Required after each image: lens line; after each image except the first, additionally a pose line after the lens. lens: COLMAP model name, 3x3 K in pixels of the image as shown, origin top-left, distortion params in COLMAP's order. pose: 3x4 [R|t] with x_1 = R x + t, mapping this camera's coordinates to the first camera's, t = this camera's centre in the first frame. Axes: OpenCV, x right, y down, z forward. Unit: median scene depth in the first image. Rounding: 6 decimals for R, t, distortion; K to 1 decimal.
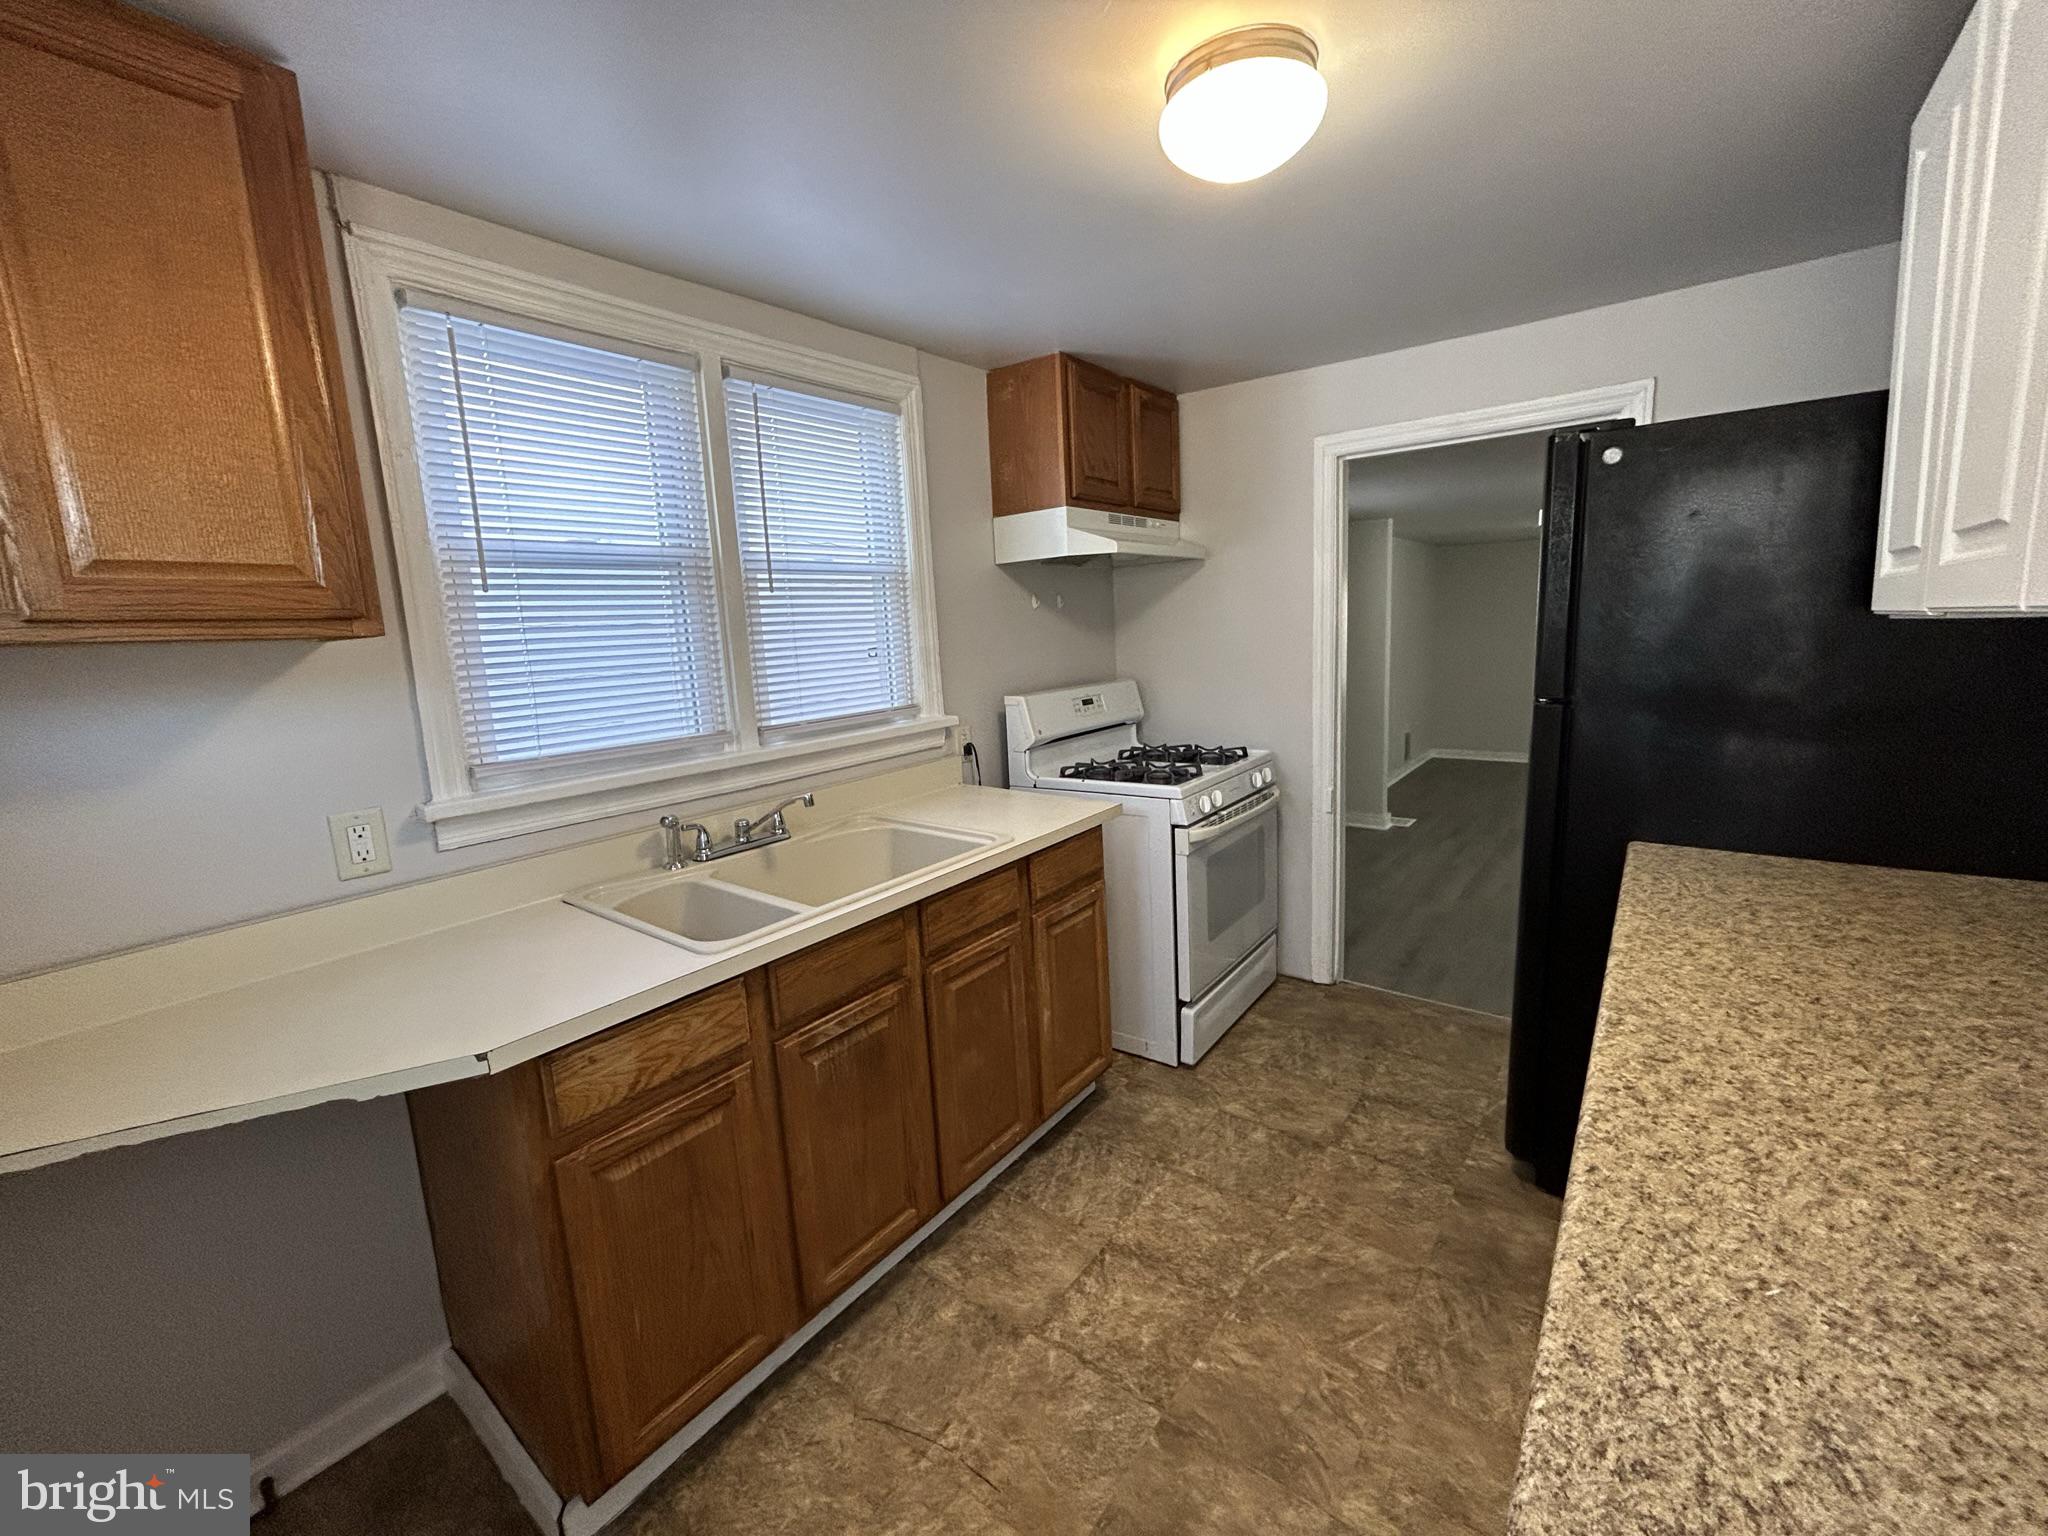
lens RADIAL K [[830.7, 0, 1027.7], [0, 830.7, 765.7], [0, 0, 1]] dist [0.001281, -0.000420]
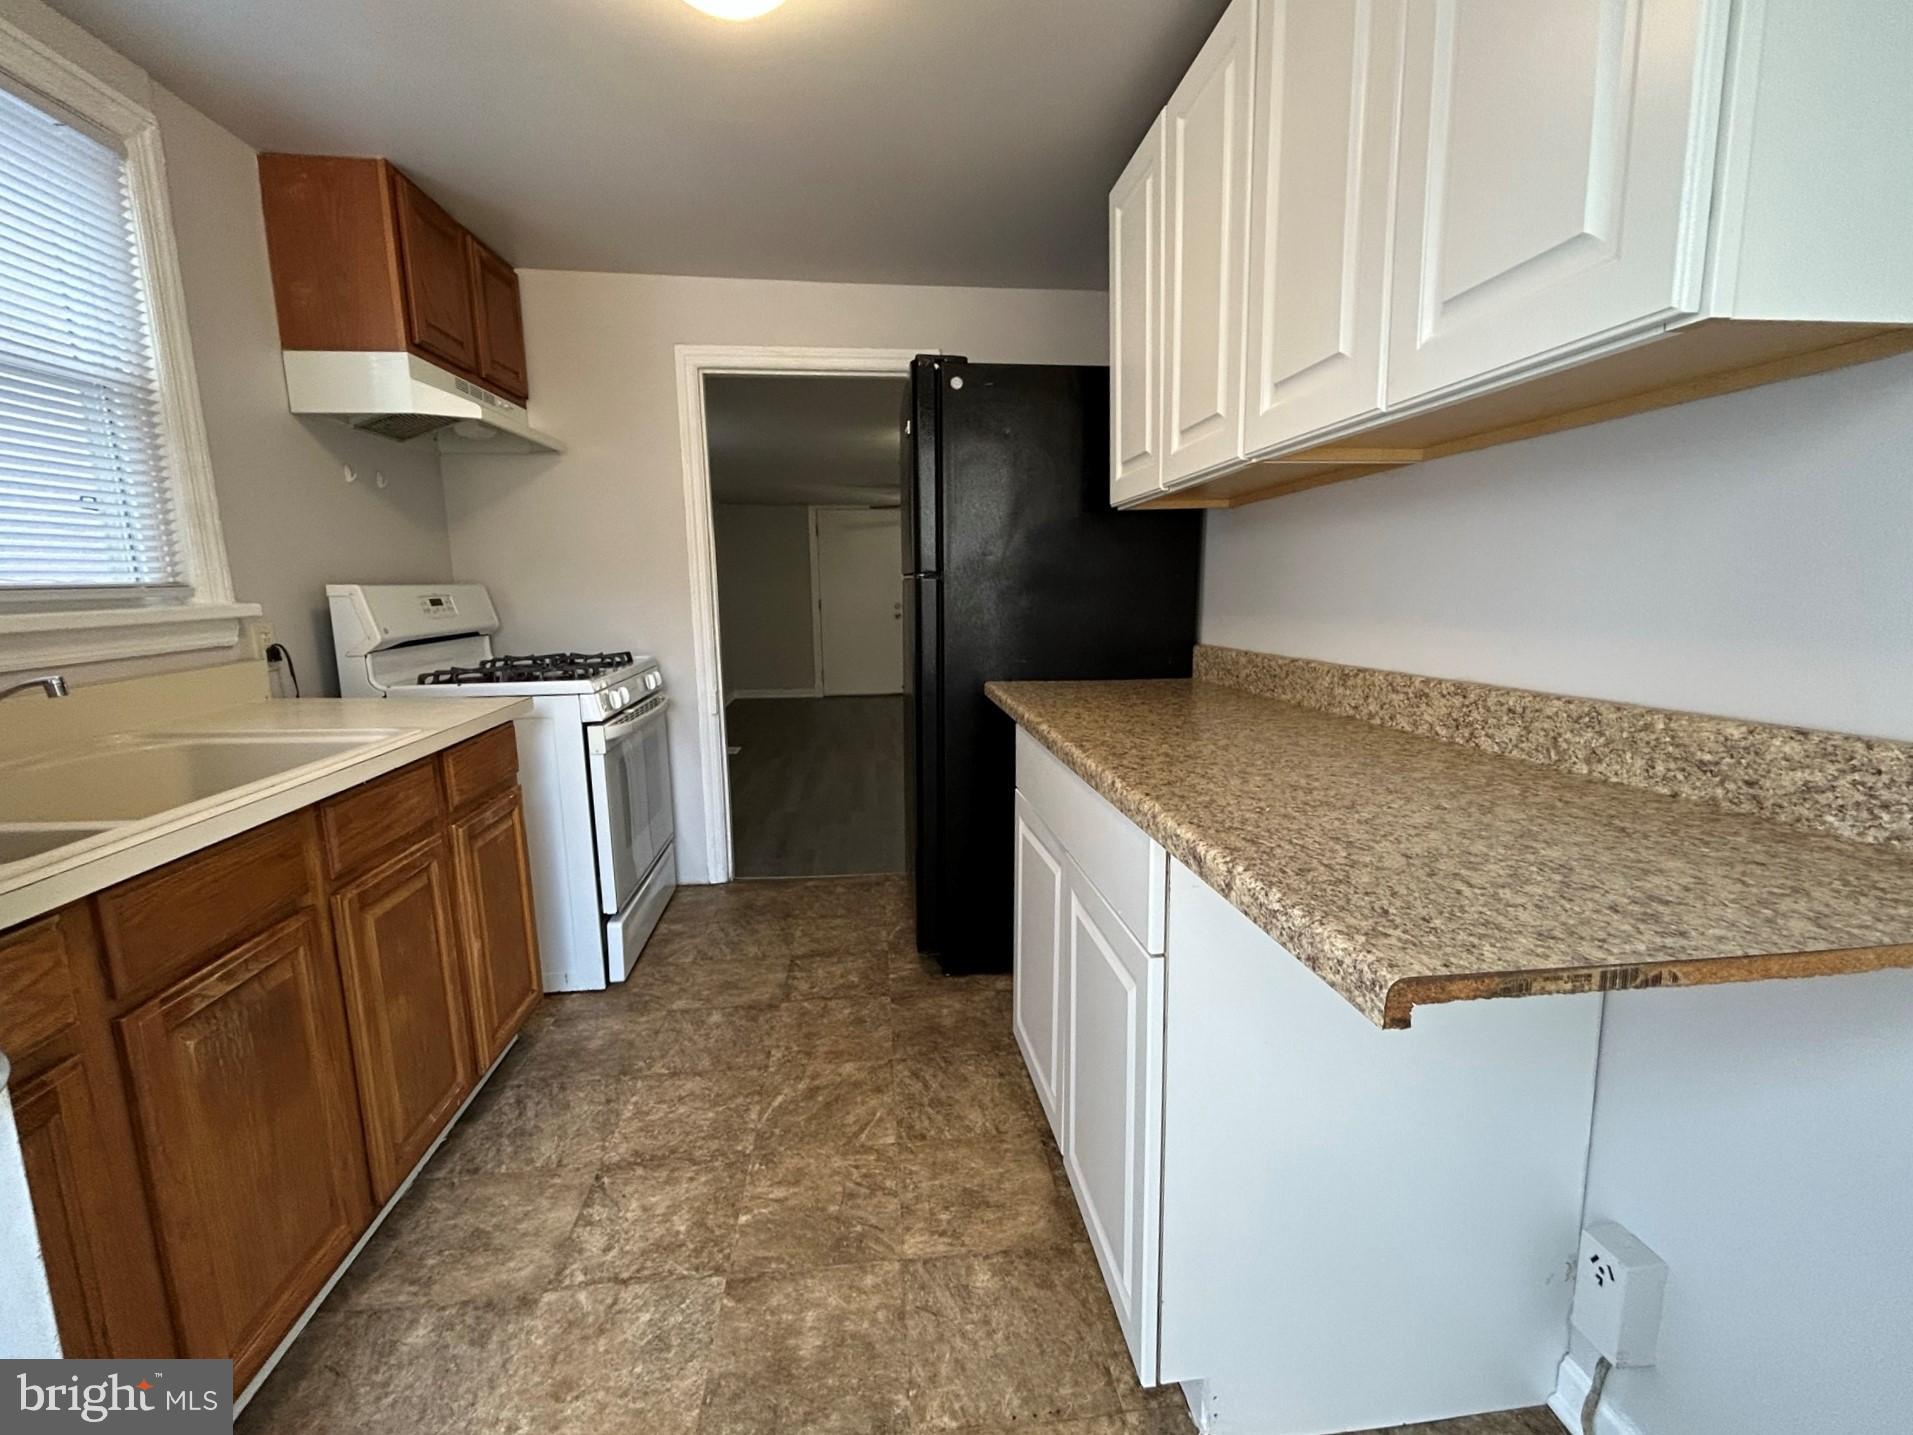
lens RADIAL K [[829.7, 0, 950.6], [0, 829.7, 716.0], [0, 0, 1]] dist [0.002197, -0.000226]
pose [[0.728117, -0.071125, 0.681753, -0.193838], [0.089179, 0.995978, 0.008663, 0.114634], [-0.679627, 0.054491, 0.731531, 0.067660]]
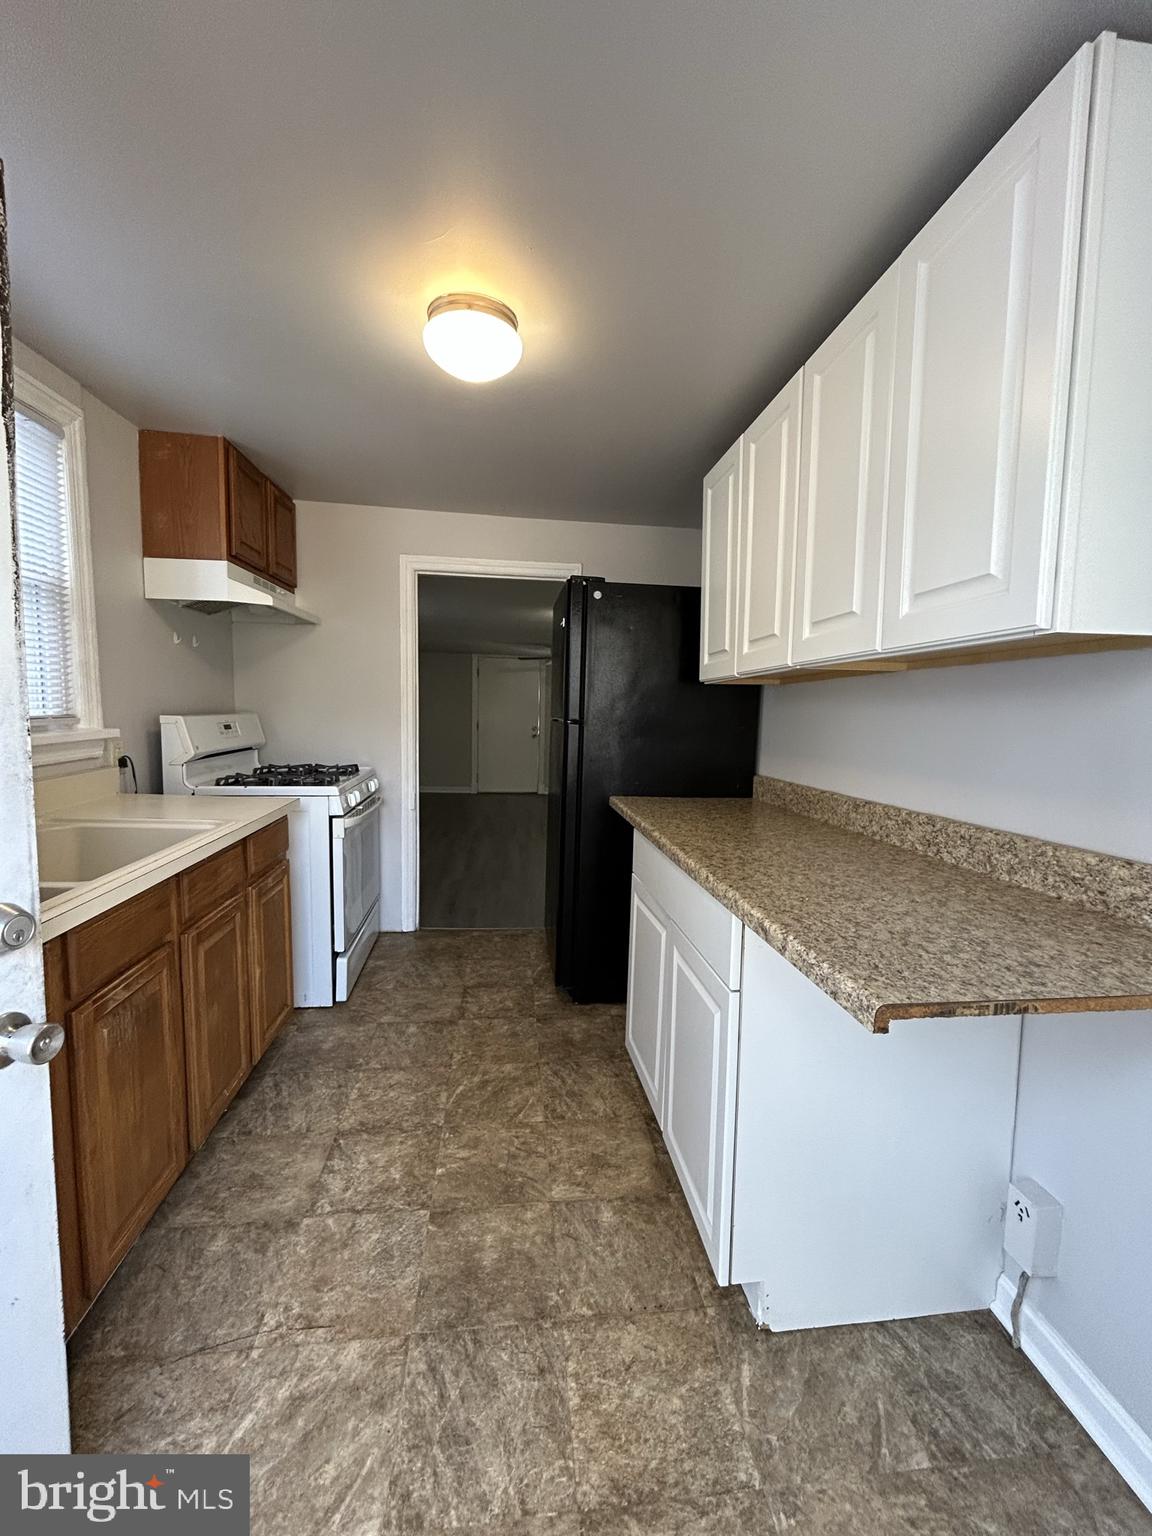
lens RADIAL K [[623.0, 0, 574.5], [0, 623.0, 766.5], [0, 0, 1]] dist [0.001281, -0.000420]
pose [[0.719338, -0.002018, 0.694657, -0.290394], [0.056280, 0.996878, -0.055384, 0.086766], [-0.692376, 0.078935, 0.717206, 0.023482]]
